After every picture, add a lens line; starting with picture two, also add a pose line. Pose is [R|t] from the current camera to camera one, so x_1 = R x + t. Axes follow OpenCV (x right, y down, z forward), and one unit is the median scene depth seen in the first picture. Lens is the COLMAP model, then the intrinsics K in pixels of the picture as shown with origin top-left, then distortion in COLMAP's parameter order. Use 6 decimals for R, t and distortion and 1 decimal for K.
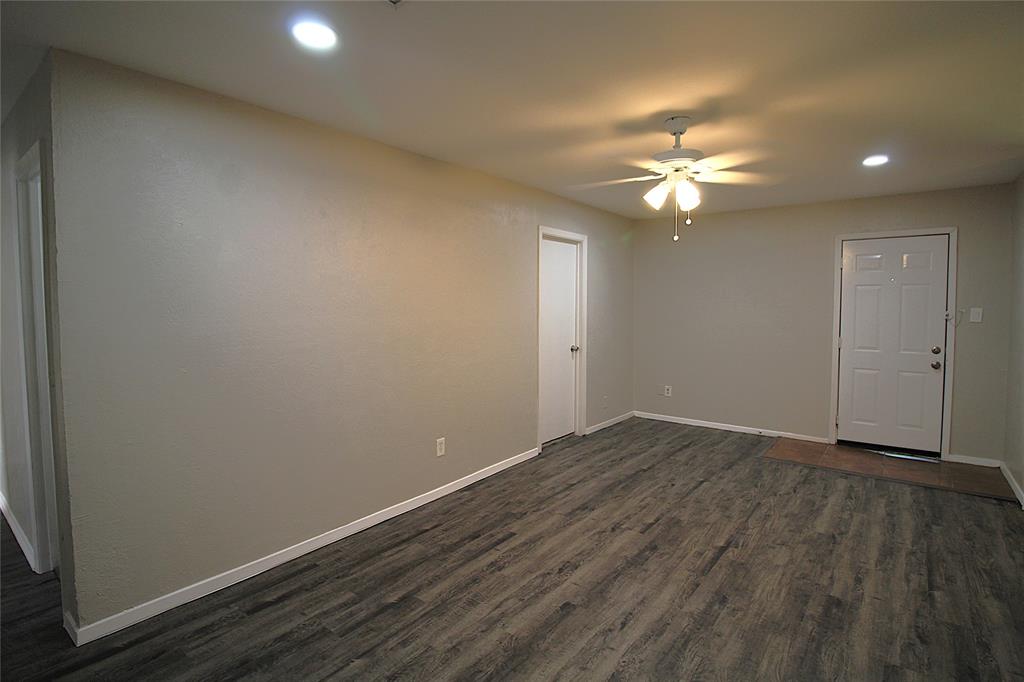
lens RADIAL K [[493.2, 0, 513.9], [0, 493.2, 327.1], [0, 0, 1]] dist [0.000844, -0.014047]
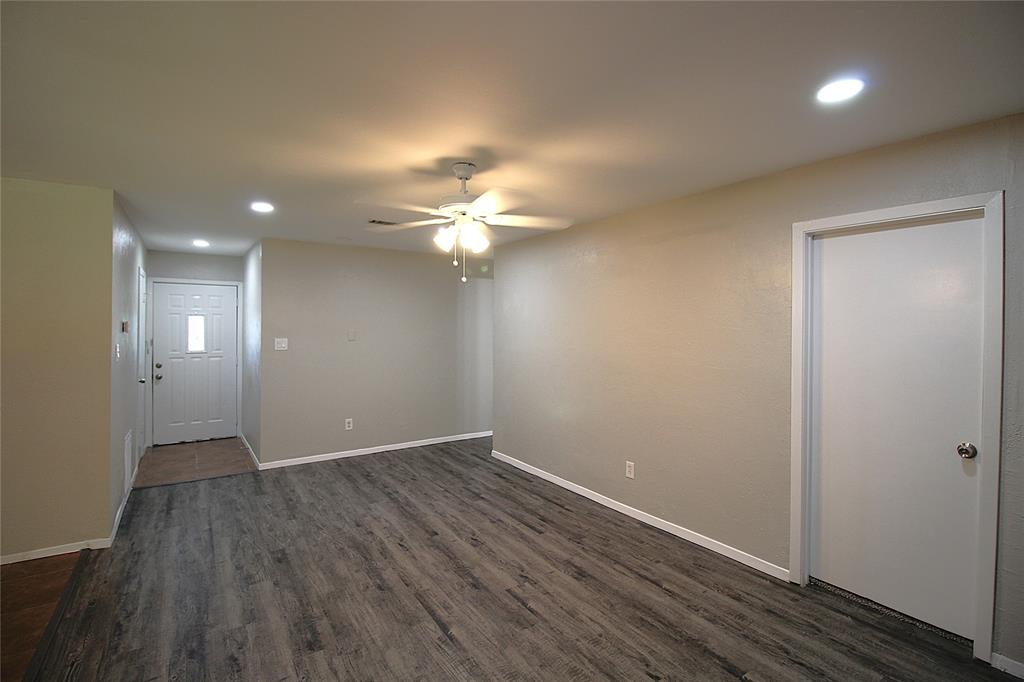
lens RADIAL K [[473.9, 0, 515.2], [0, 473.9, 326.6], [0, 0, 1]] dist [-0.000777, -0.014216]
pose [[-0.292740, 0.001716, -0.956191, 1.187136], [-0.053125, 0.998425, 0.018056, -0.100258], [0.954715, 0.056083, -0.292187, 1.338417]]
